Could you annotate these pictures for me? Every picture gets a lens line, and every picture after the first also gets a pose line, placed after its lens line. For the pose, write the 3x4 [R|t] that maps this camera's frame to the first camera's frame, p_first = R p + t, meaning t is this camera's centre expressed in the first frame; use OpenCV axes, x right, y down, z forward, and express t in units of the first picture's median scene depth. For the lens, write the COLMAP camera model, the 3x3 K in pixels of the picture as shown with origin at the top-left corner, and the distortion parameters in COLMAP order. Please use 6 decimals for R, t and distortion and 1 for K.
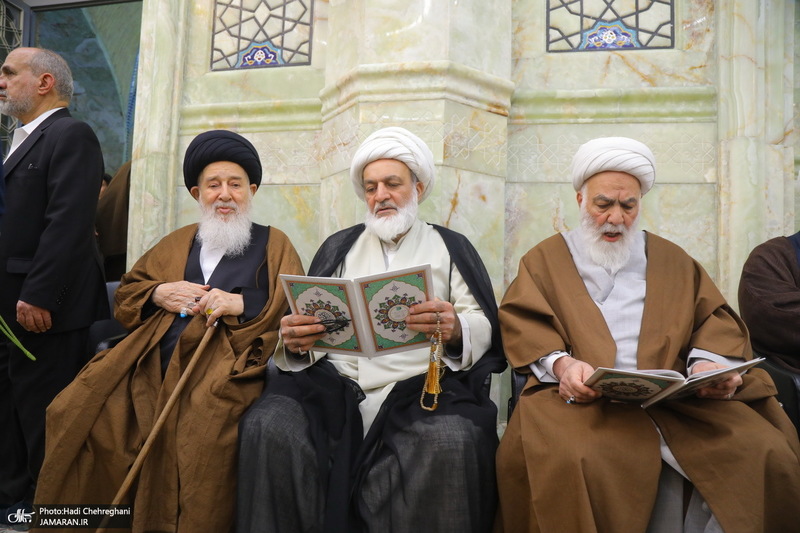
lens RADIAL K [[541.6, 0, 396.6], [0, 541.6, 277.4], [0, 0, 1]] dist [-0.116381, 0.057992]
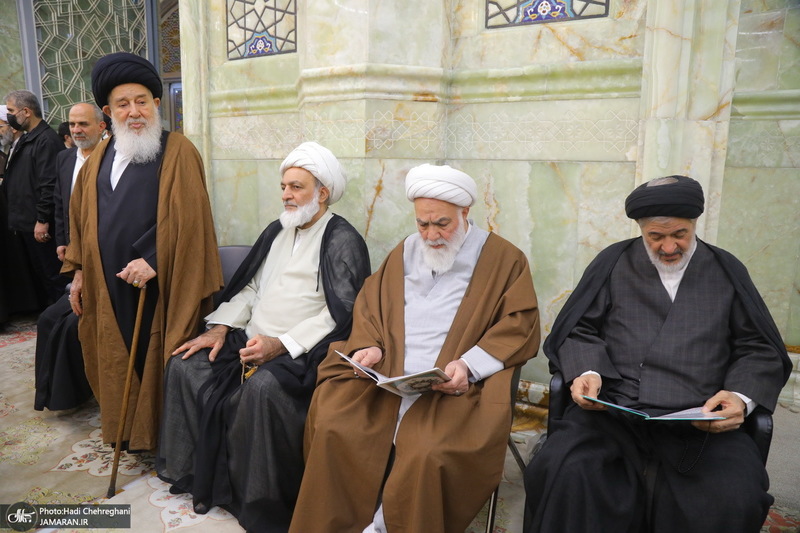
lens RADIAL K [[541.6, 0, 396.6], [0, 541.6, 277.4], [0, 0, 1]] dist [-0.116381, 0.057992]
pose [[0.952060, 0.039216, -0.303387, 0.466313], [0.026074, 0.977737, 0.208207, -0.177069], [0.304798, -0.206136, 0.929842, -0.113578]]
